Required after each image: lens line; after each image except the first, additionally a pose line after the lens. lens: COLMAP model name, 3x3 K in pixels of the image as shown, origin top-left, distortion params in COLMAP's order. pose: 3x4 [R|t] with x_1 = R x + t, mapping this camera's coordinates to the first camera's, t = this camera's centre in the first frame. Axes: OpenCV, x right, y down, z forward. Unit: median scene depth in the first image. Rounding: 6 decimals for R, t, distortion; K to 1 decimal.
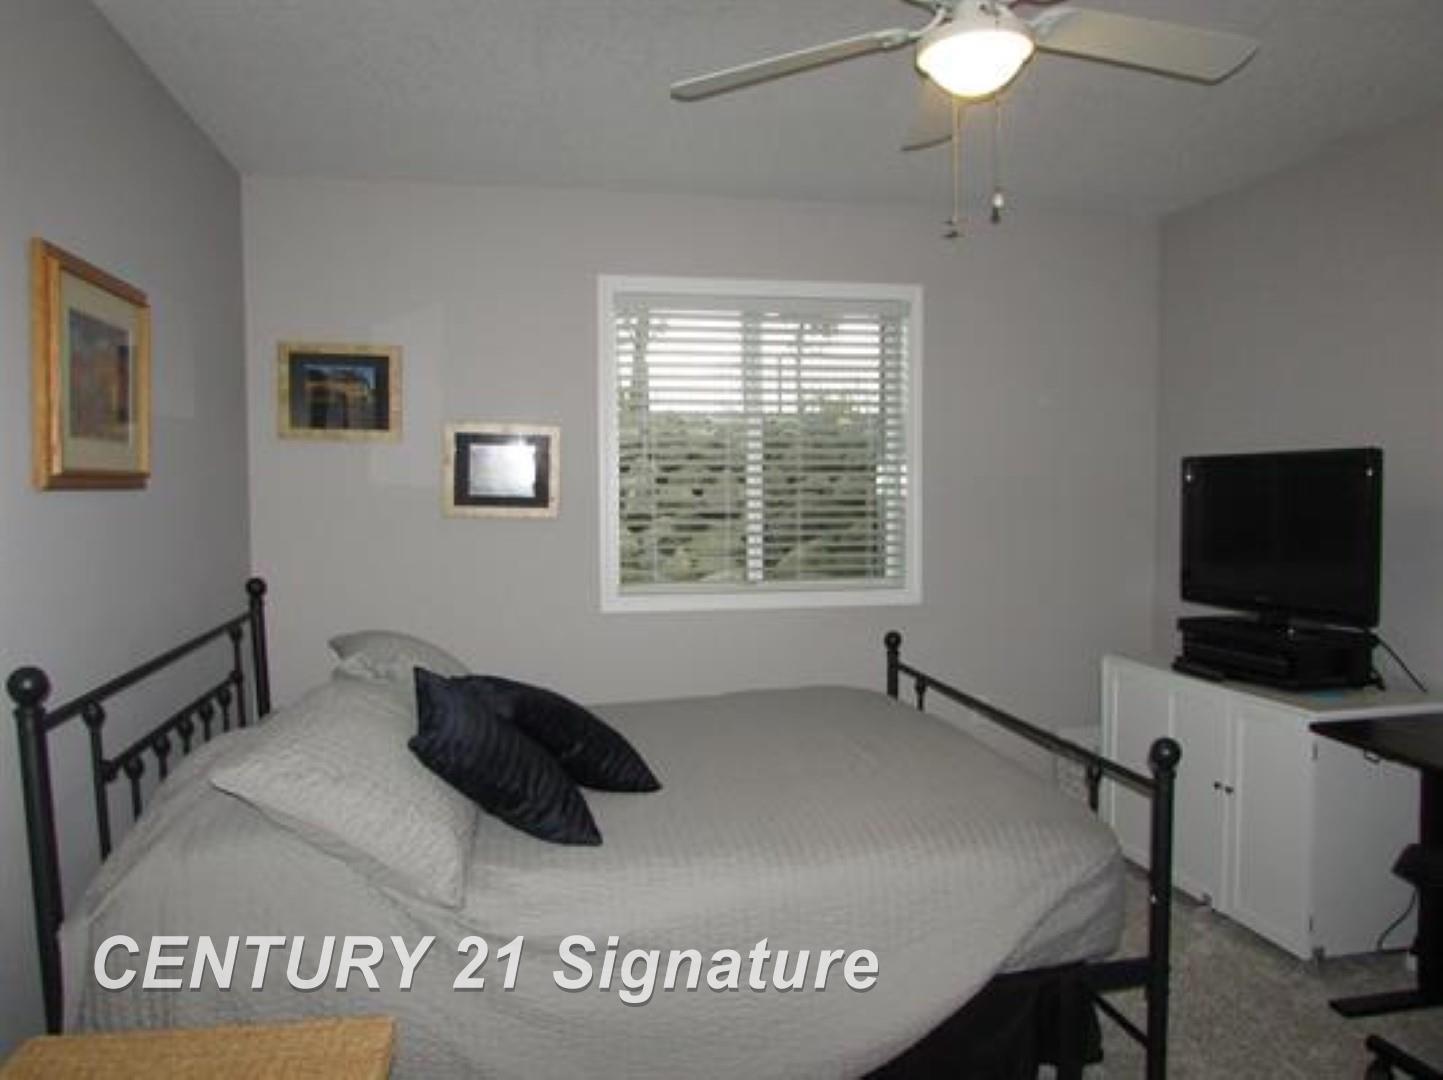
lens RADIAL K [[1020.6, 0, 709.4], [0, 1020.6, 540.4], [0, 0, 1]] dist [-0.056264, 0.034501]
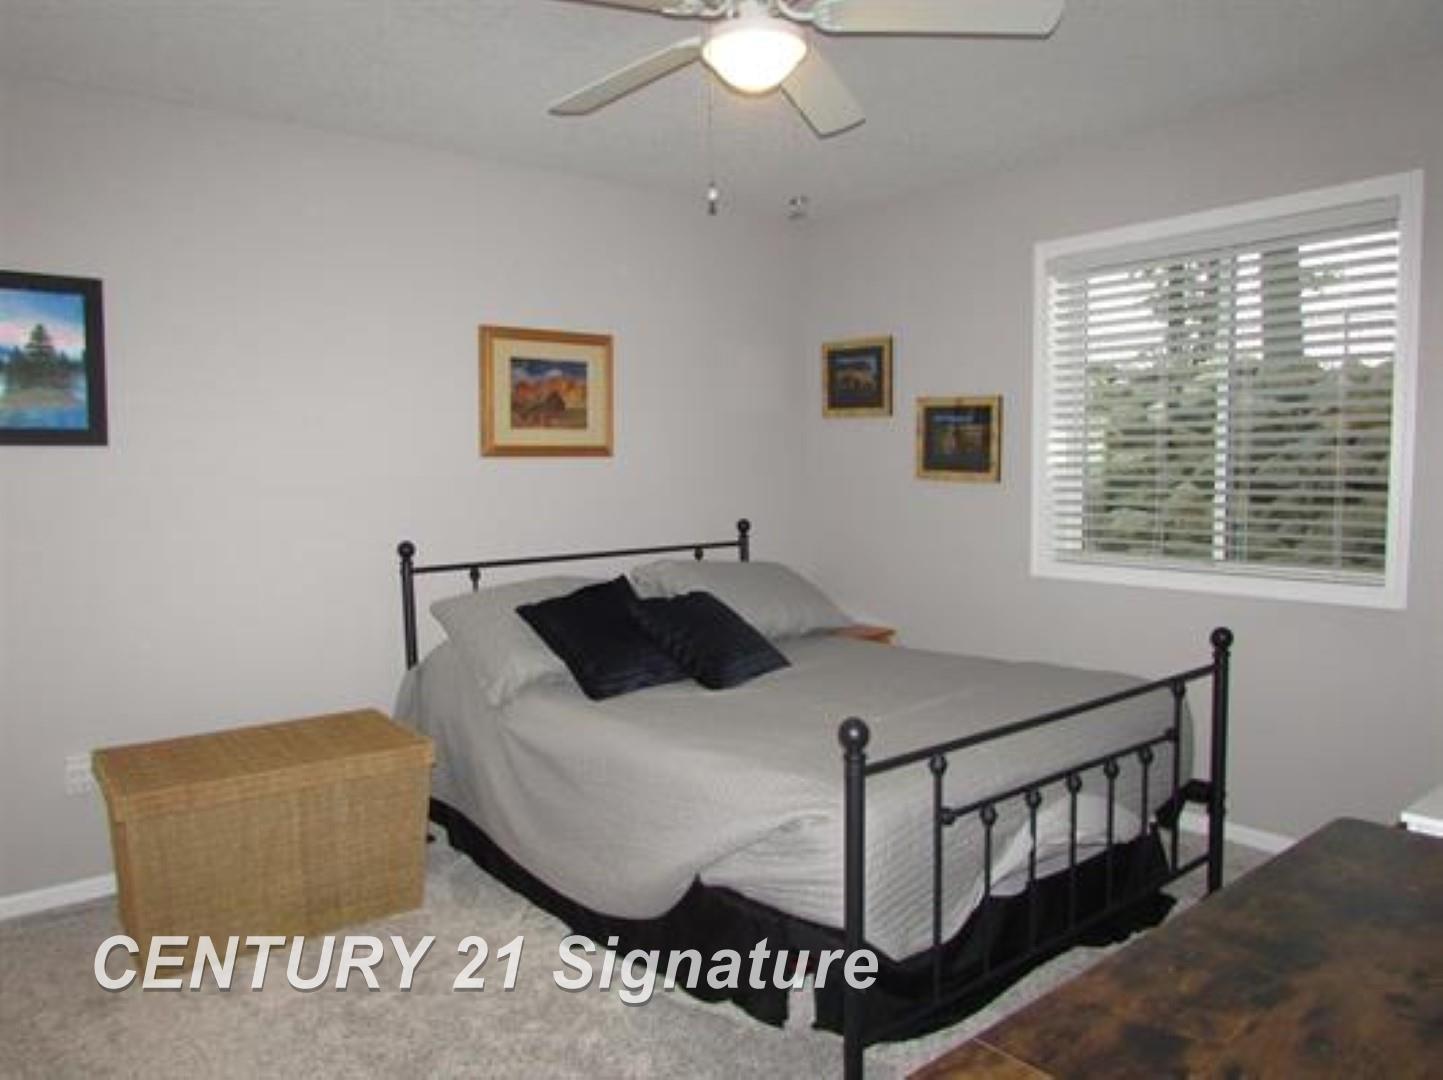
lens RADIAL K [[1020.6, 0, 709.4], [0, 1020.6, 540.4], [0, 0, 1]] dist [-0.056264, 0.034501]
pose [[0.468652, 0.068817, -0.880698, 0.674400], [-0.039532, 0.997596, 0.056915, -0.010119], [0.882498, 0.008143, 0.470246, 0.247621]]
